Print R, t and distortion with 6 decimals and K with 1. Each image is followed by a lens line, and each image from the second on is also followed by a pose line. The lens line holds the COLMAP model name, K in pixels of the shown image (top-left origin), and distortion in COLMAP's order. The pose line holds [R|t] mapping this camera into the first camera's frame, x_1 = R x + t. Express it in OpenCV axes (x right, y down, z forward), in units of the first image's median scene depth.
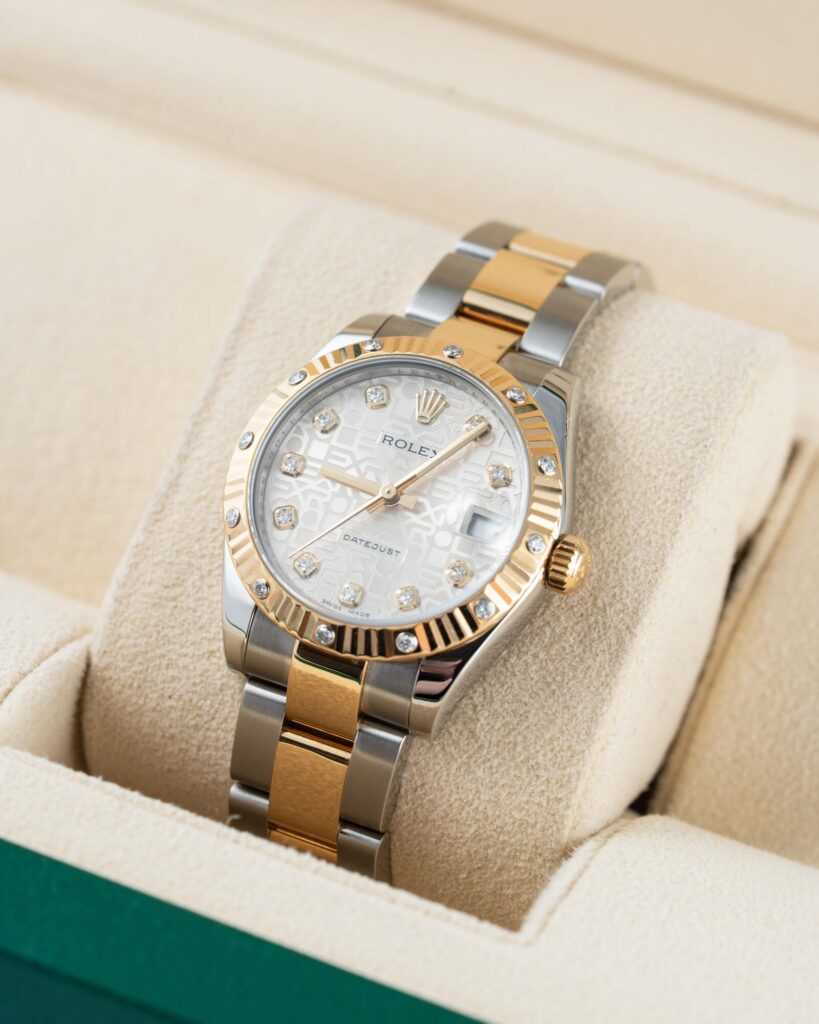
lens RADIAL K [[4807.7, 0, 409.5], [0, 4807.7, 512.0], [0, 0, 1]] dist [-0.148950, -0.581610]
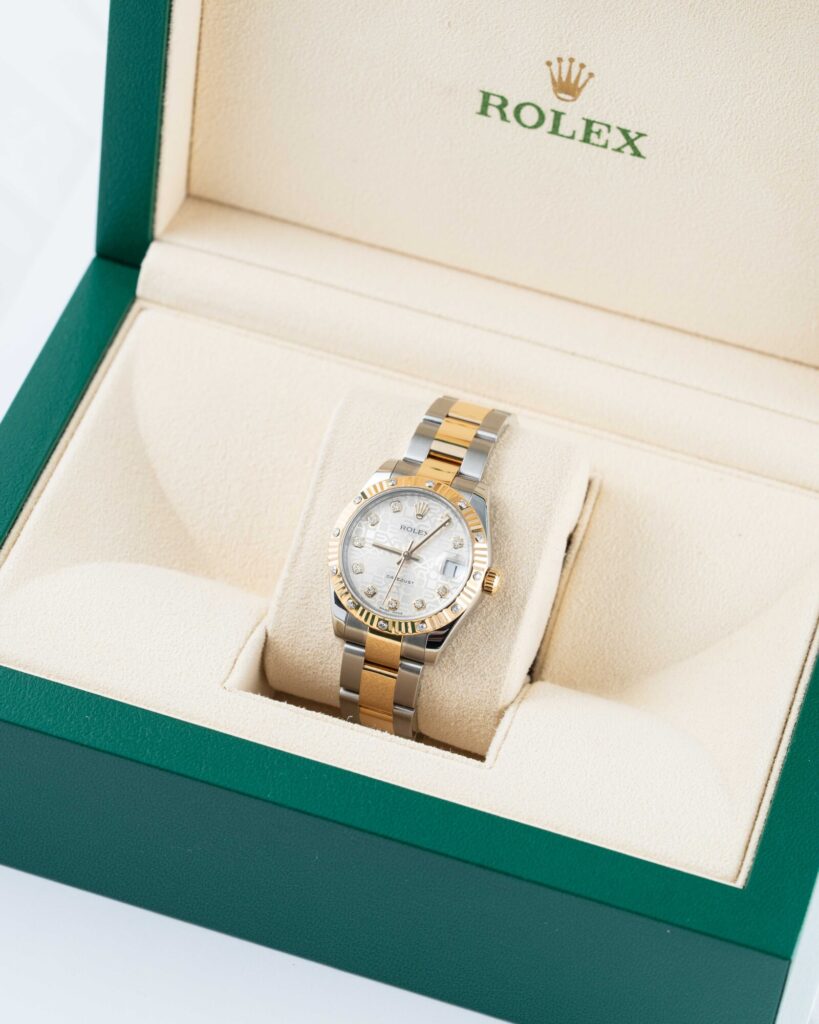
lens RADIAL K [[4807.7, 0, 409.5], [0, 4807.7, 512.0], [0, 0, 1]] dist [-0.148950, -0.581610]
pose [[0.994941, -0.083687, 0.055572, -0.118544], [0.071710, 0.979062, 0.190514, -0.424149], [-0.070352, -0.185565, 0.980110, -1.076465]]
